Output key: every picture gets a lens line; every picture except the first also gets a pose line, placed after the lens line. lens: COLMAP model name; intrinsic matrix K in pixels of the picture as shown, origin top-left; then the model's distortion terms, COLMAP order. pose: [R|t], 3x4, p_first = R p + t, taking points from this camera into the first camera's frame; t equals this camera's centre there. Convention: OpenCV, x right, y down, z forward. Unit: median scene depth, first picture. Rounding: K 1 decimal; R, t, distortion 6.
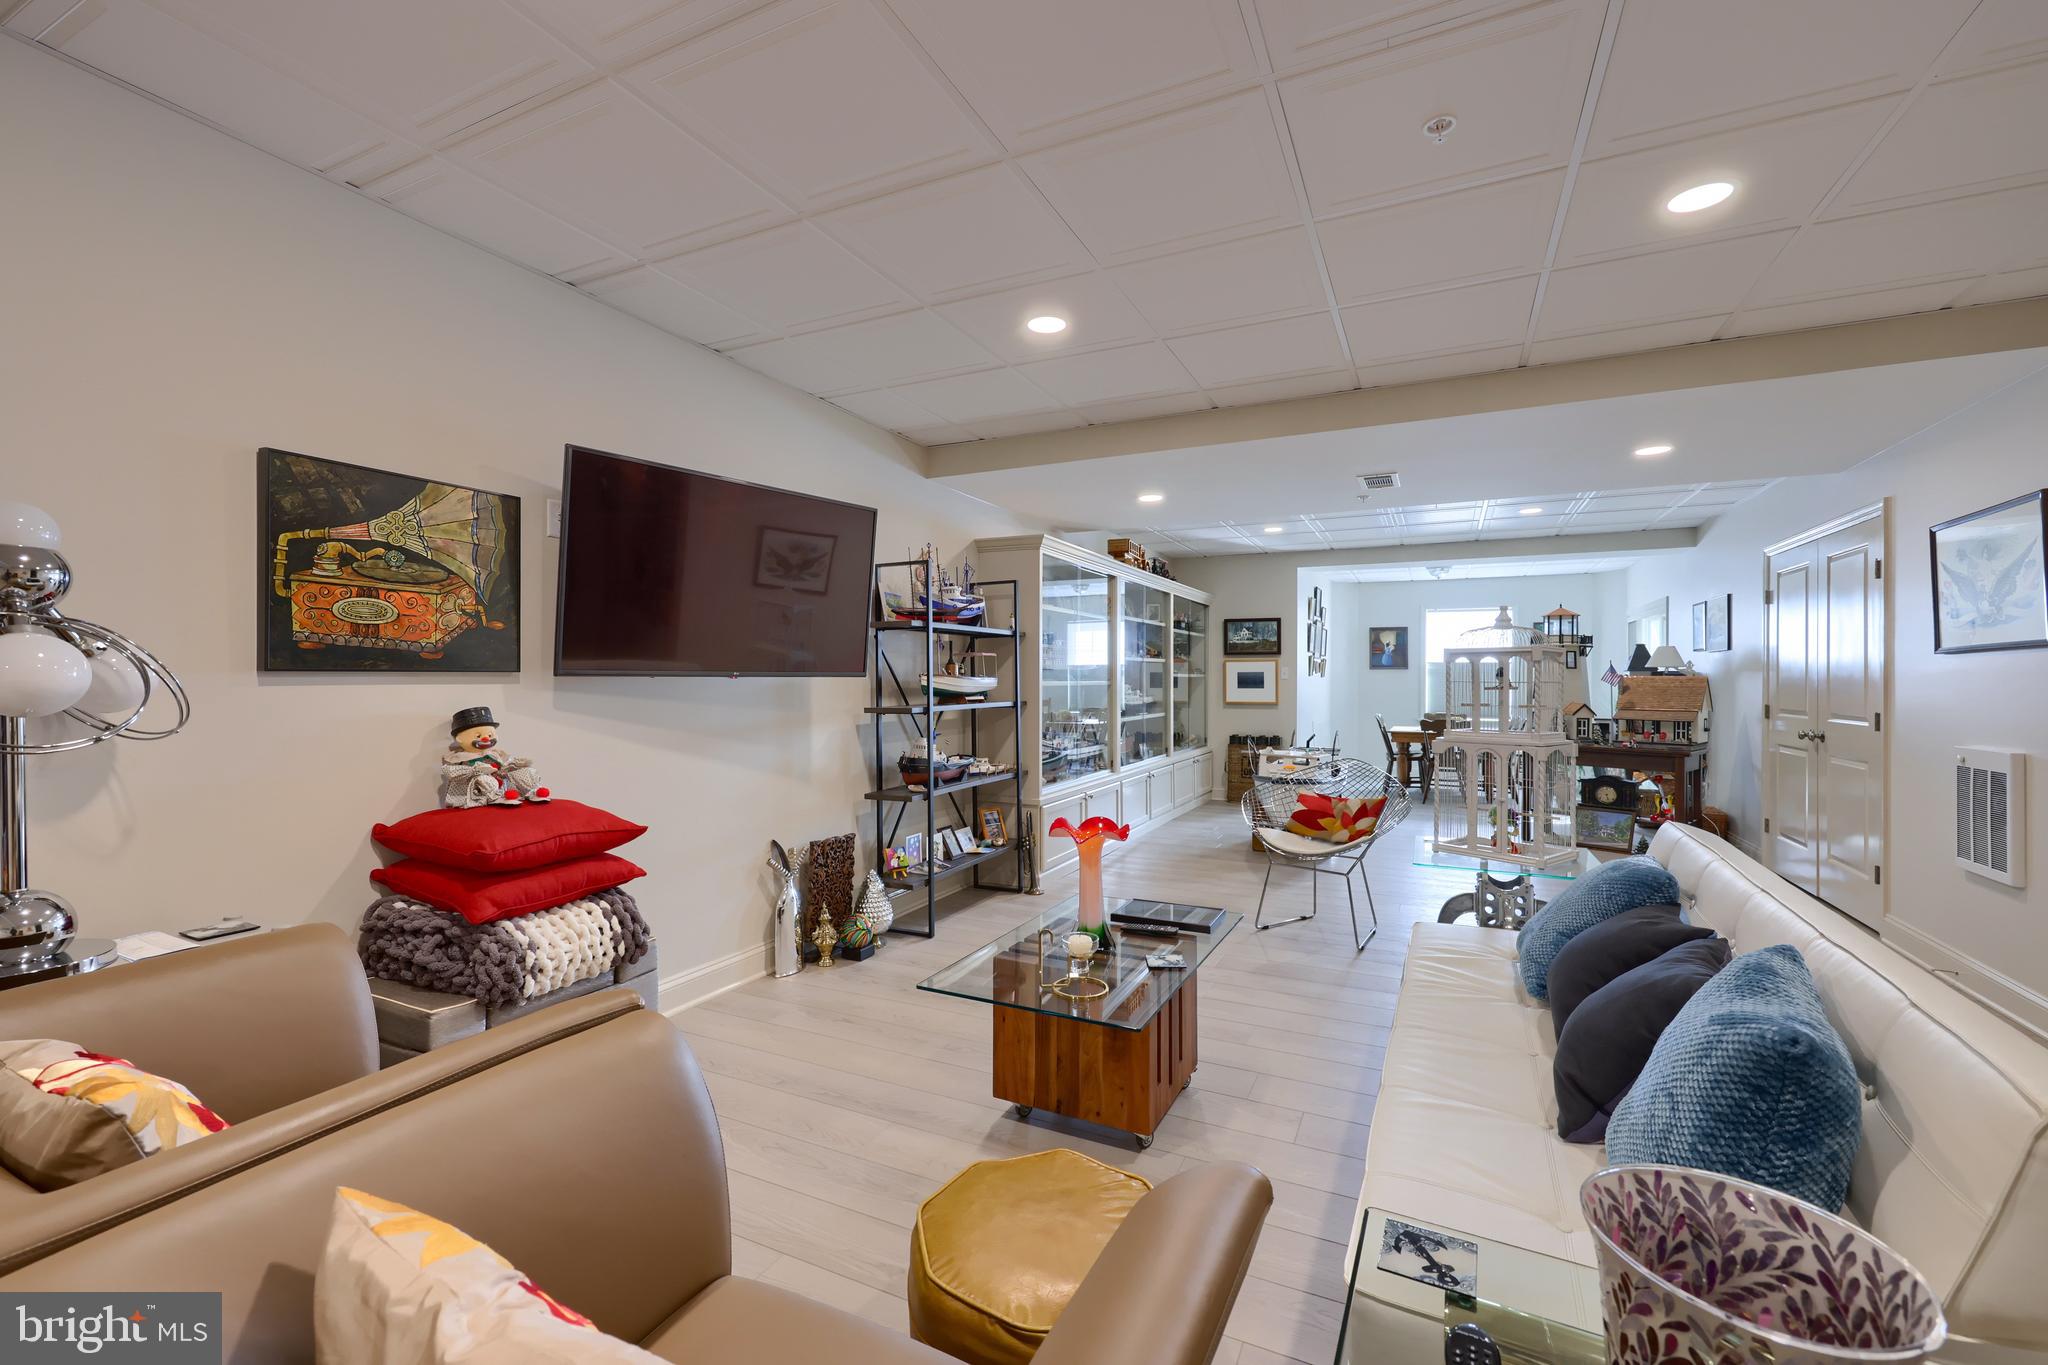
lens RADIAL K [[818.2, 0, 1038.2], [0, 818.2, 677.4], [0, 0, 1]] dist [-0.002652, -0.000829]
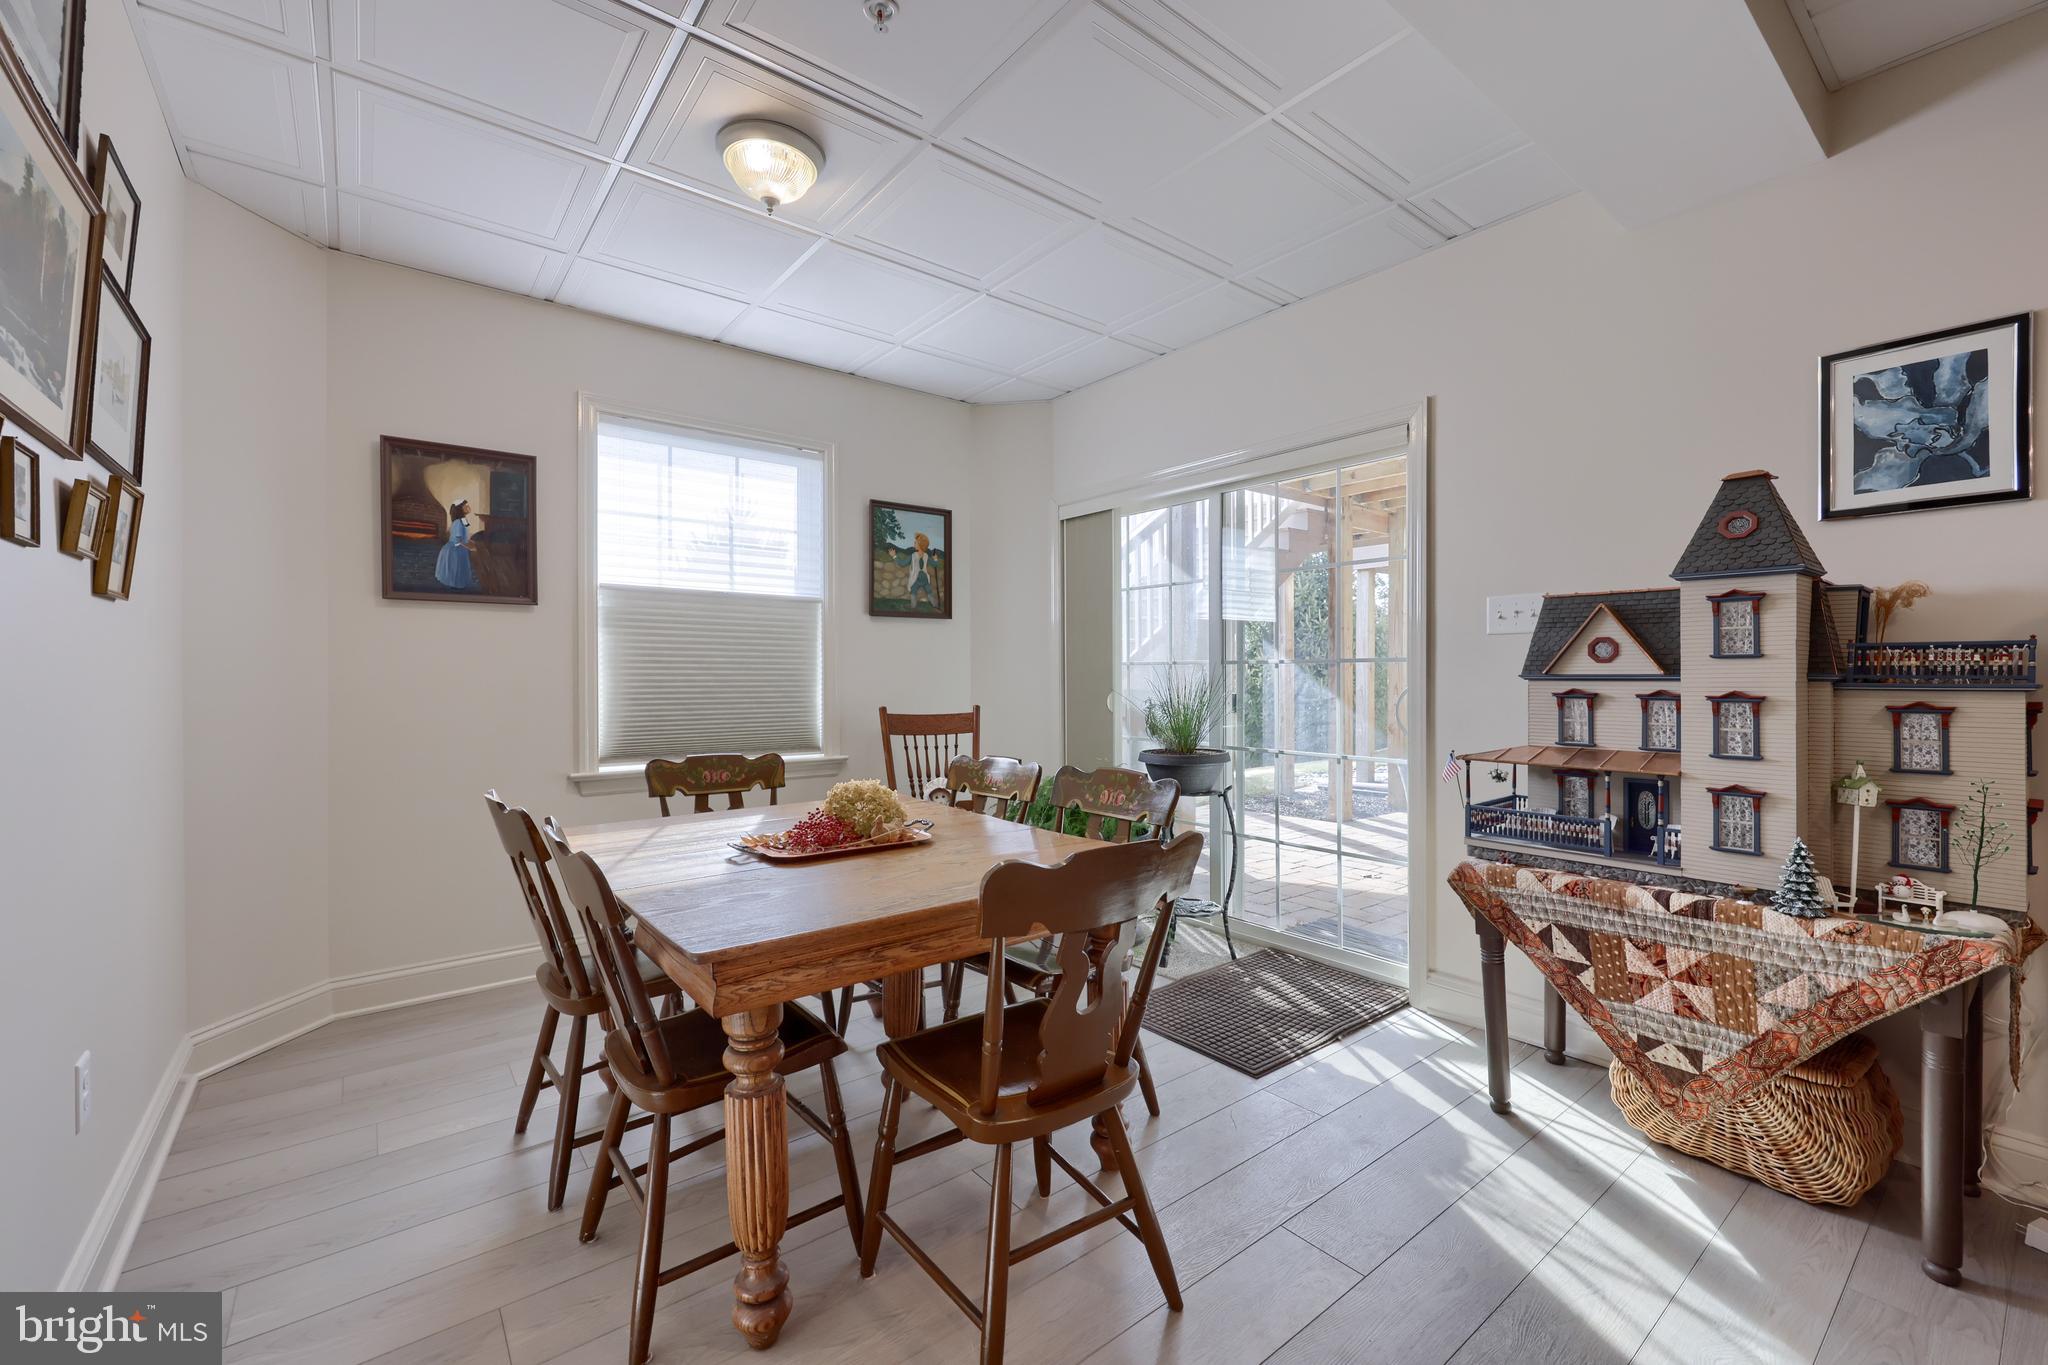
lens RADIAL K [[838.8, 0, 1029.6], [0, 838.8, 683.5], [0, 0, 1]] dist [0.000854, 0.000117]
pose [[0.427195, -0.010859, 0.904094, 0.252865], [0.005009, 0.999941, 0.009643, 0.016562], [-0.904146, 0.000409, 0.427224, 0.704305]]
